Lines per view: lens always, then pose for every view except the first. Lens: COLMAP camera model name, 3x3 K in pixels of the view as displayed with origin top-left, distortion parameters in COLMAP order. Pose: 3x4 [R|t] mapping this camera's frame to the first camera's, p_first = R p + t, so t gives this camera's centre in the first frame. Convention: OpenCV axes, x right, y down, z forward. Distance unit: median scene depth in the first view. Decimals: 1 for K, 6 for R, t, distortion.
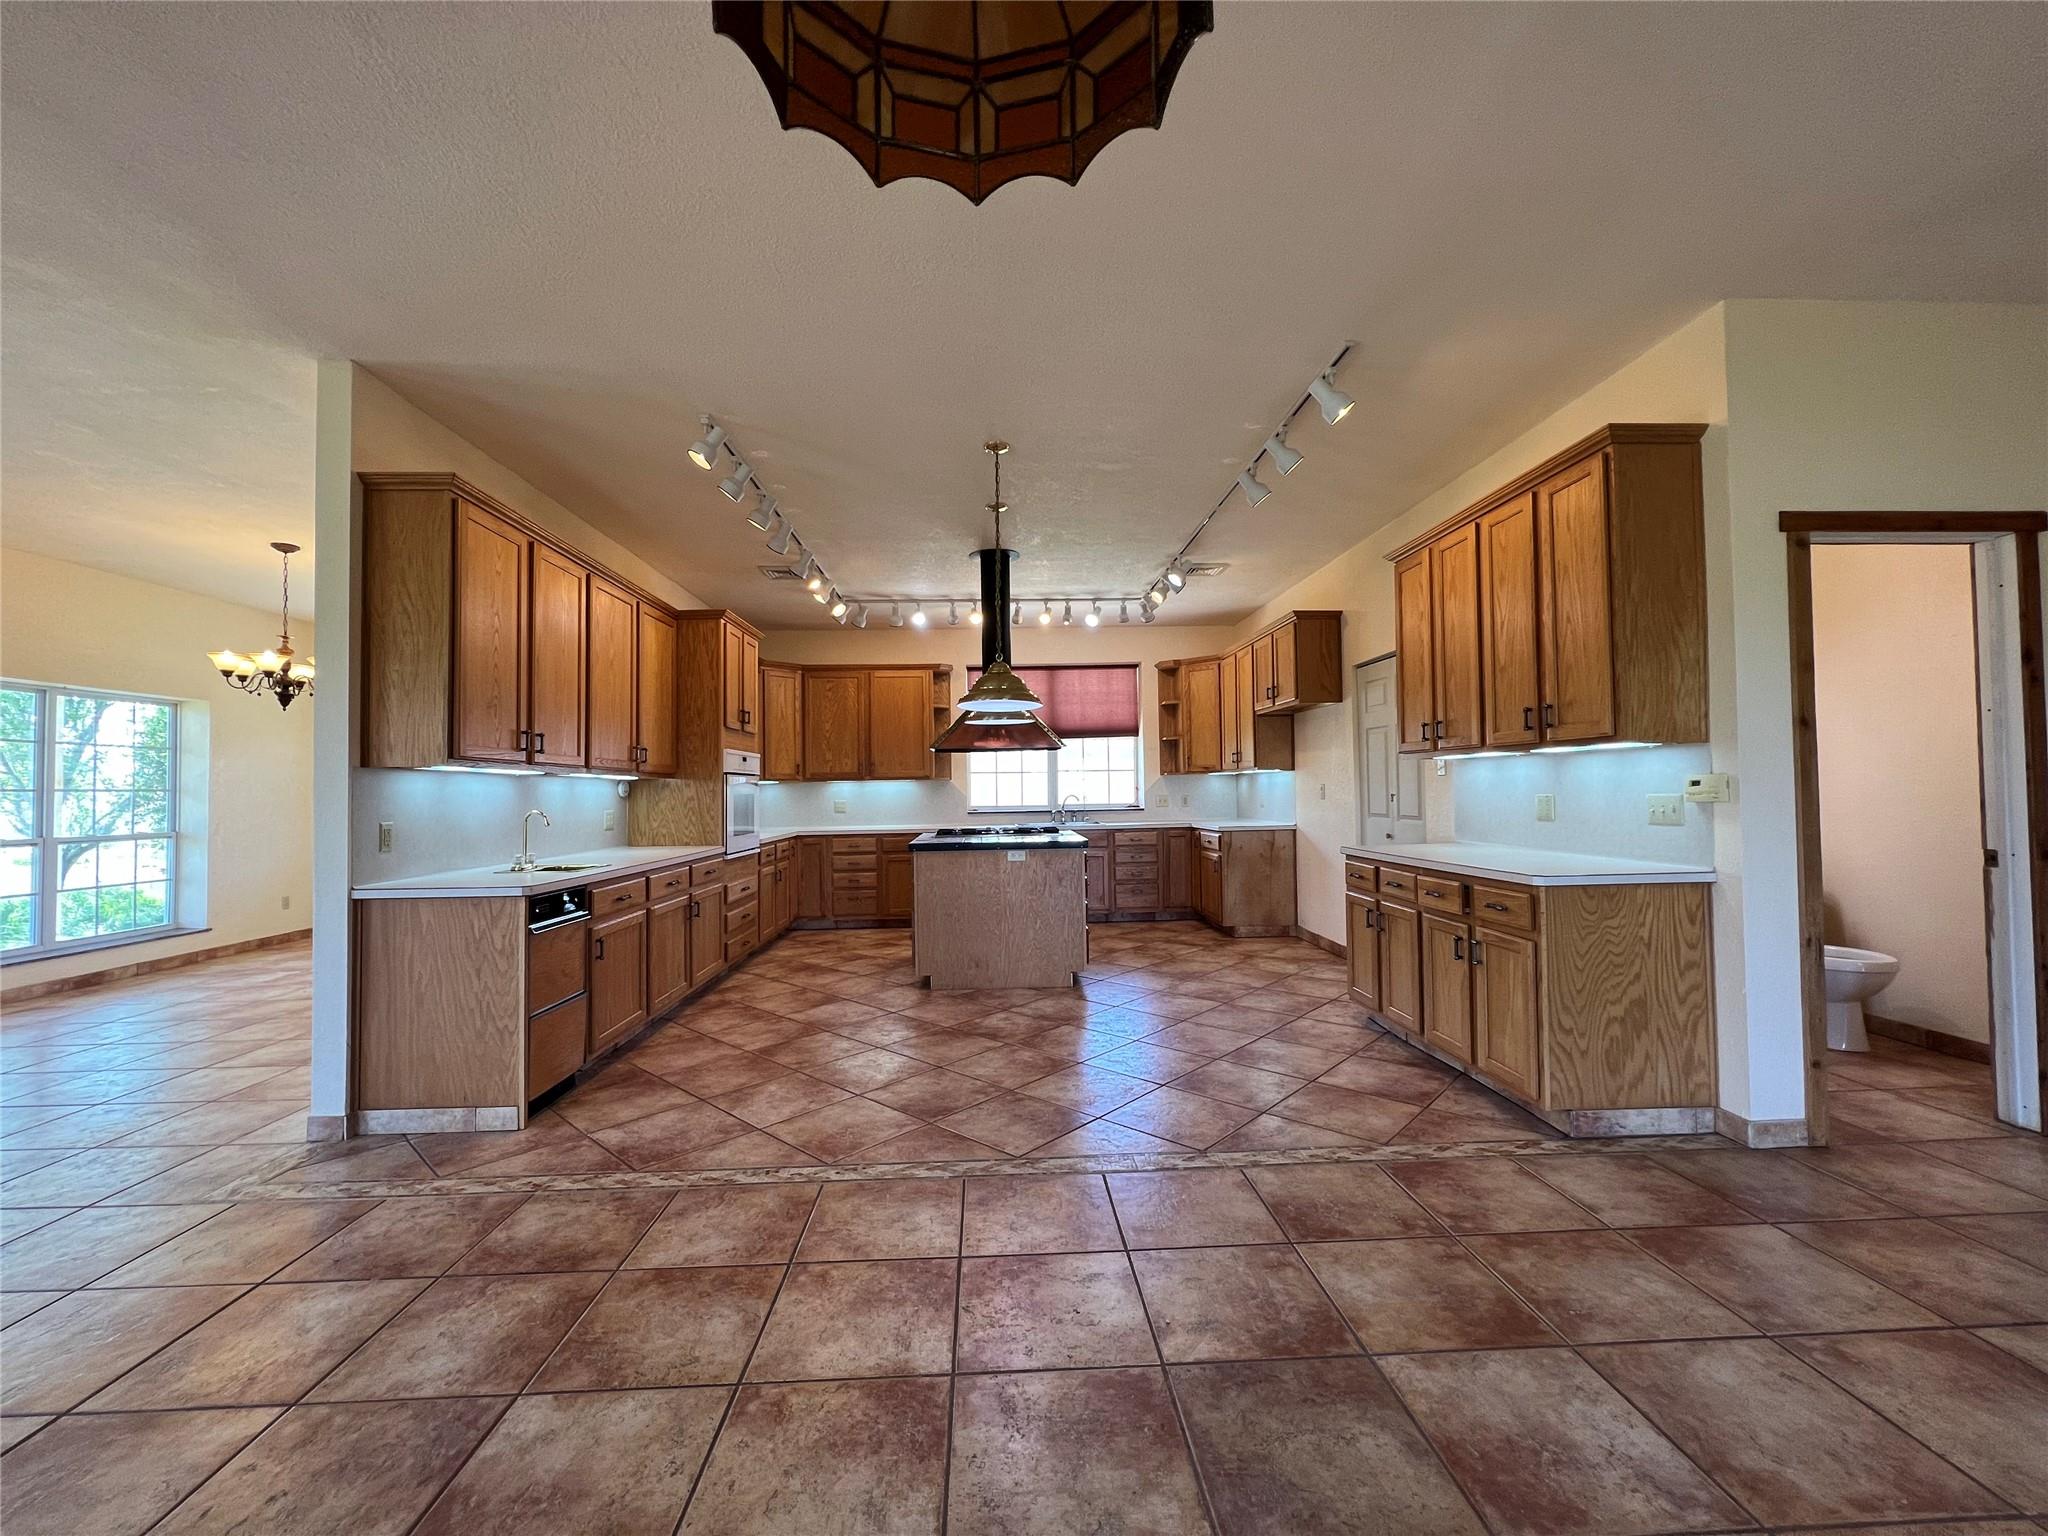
lens RADIAL K [[818.1, 0, 1021.1], [0, 818.1, 771.8], [0, 0, 1]] dist [-0.001560, 0.000569]
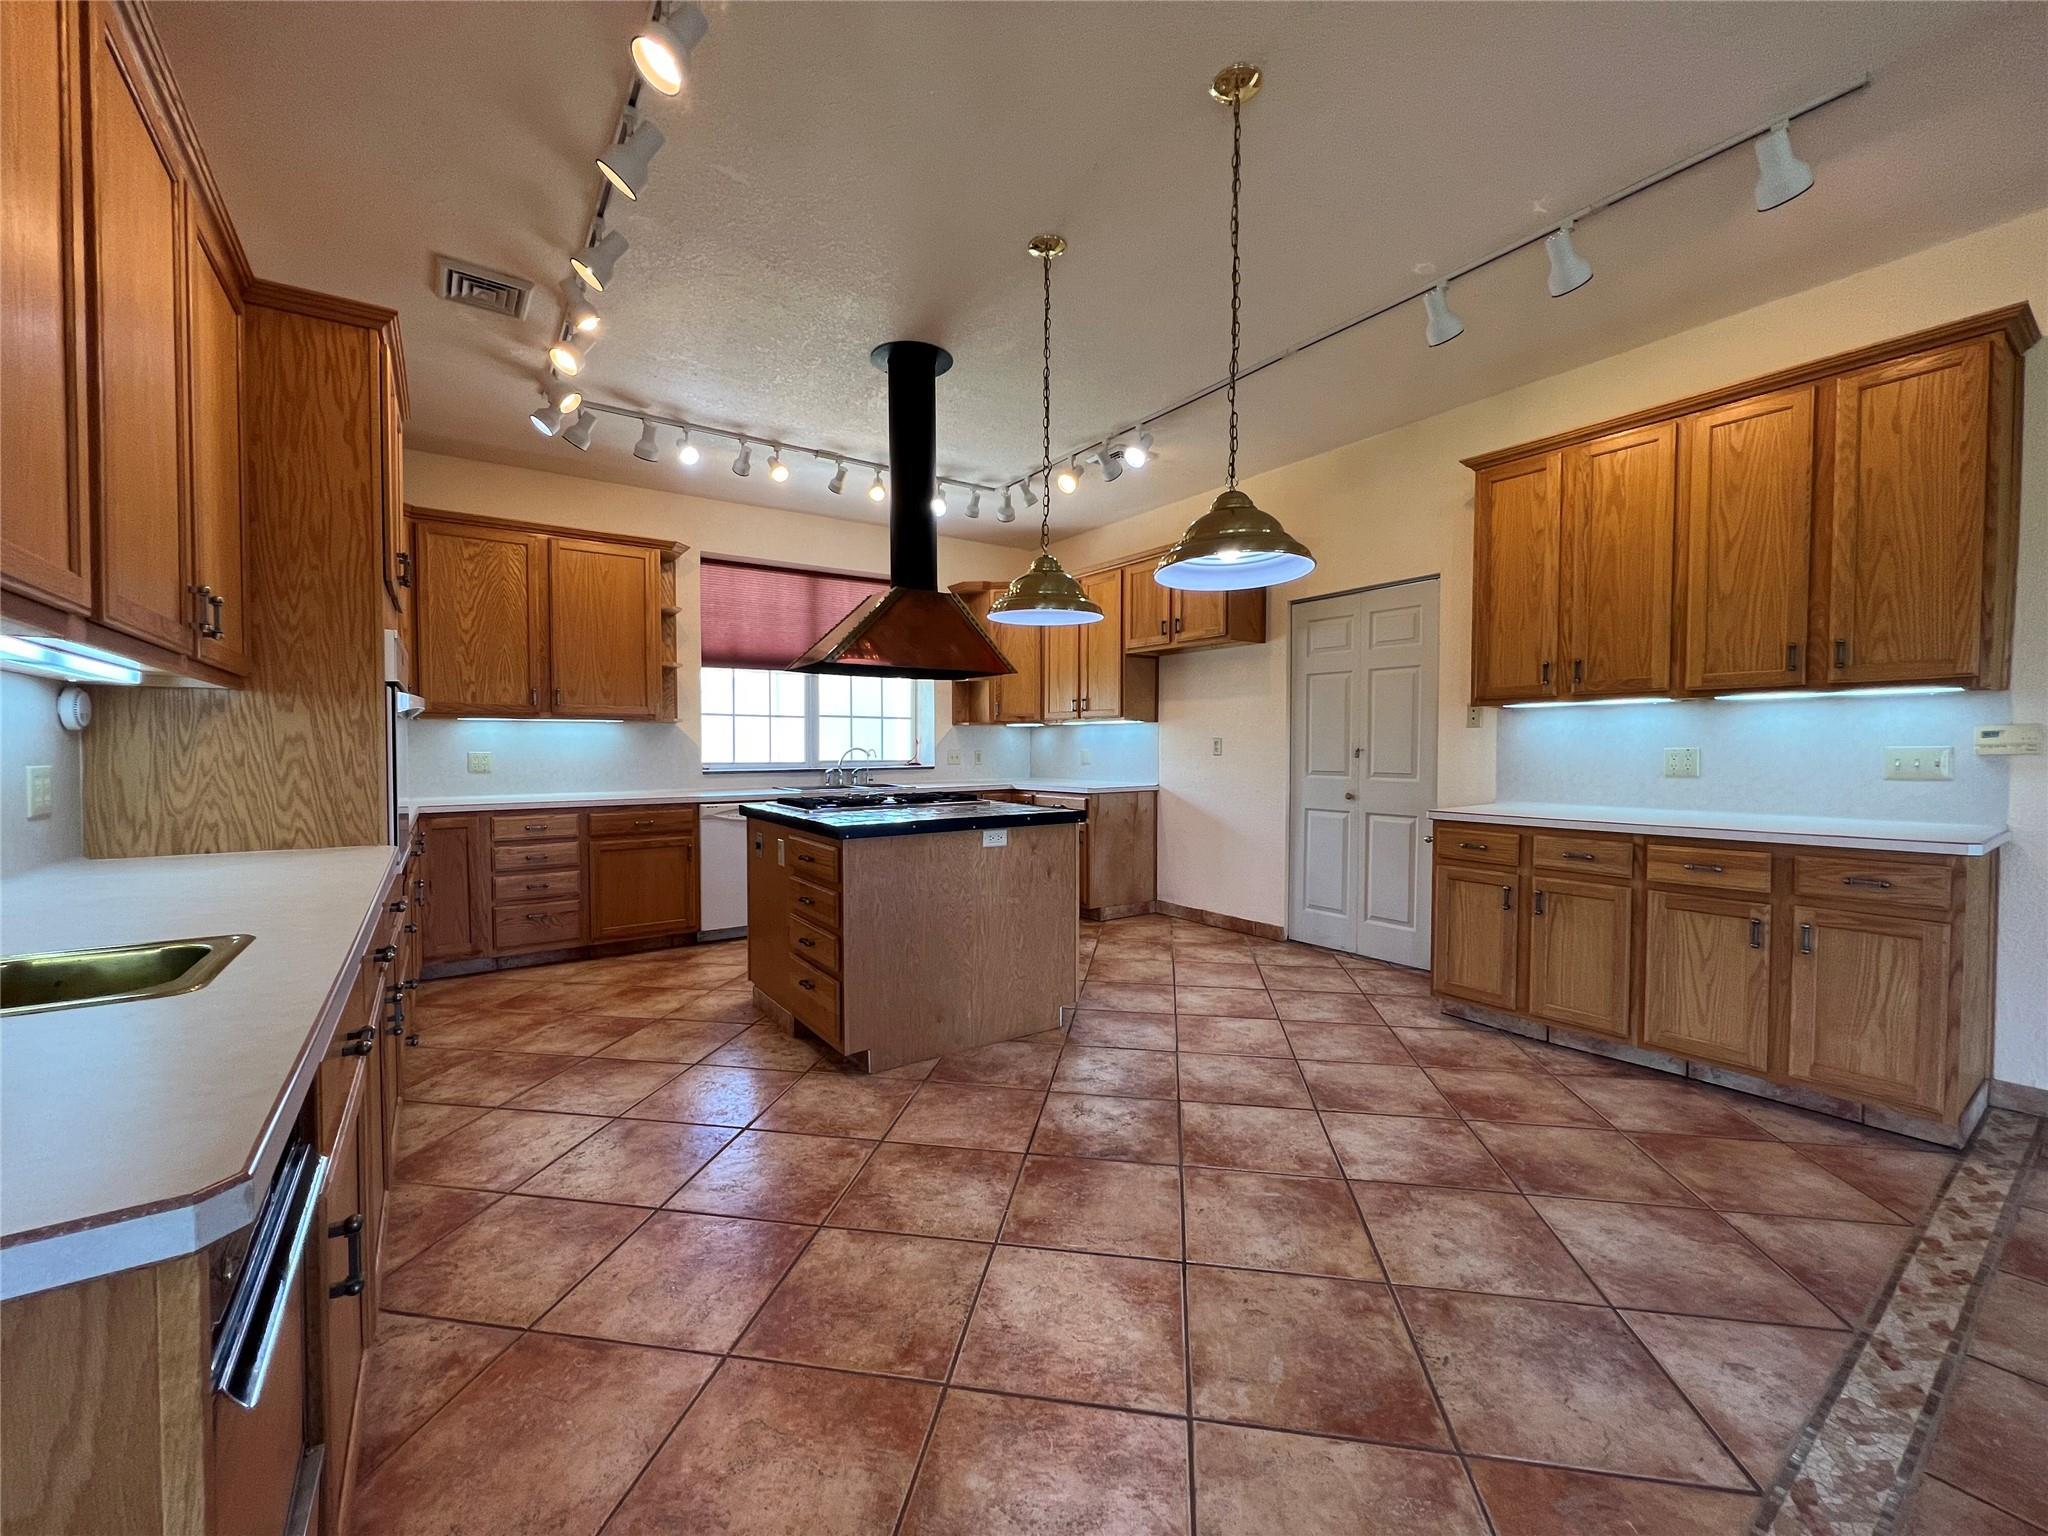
lens RADIAL K [[818.1, 0, 1021.1], [0, 818.1, 771.8], [0, 0, 1]] dist [-0.001560, 0.000569]
pose [[0.842166, -0.002014, 0.539214, -0.316763], [-0.023717, 0.998887, 0.040773, 0.023833], [-0.538696, -0.047126, 0.841181, 0.438130]]
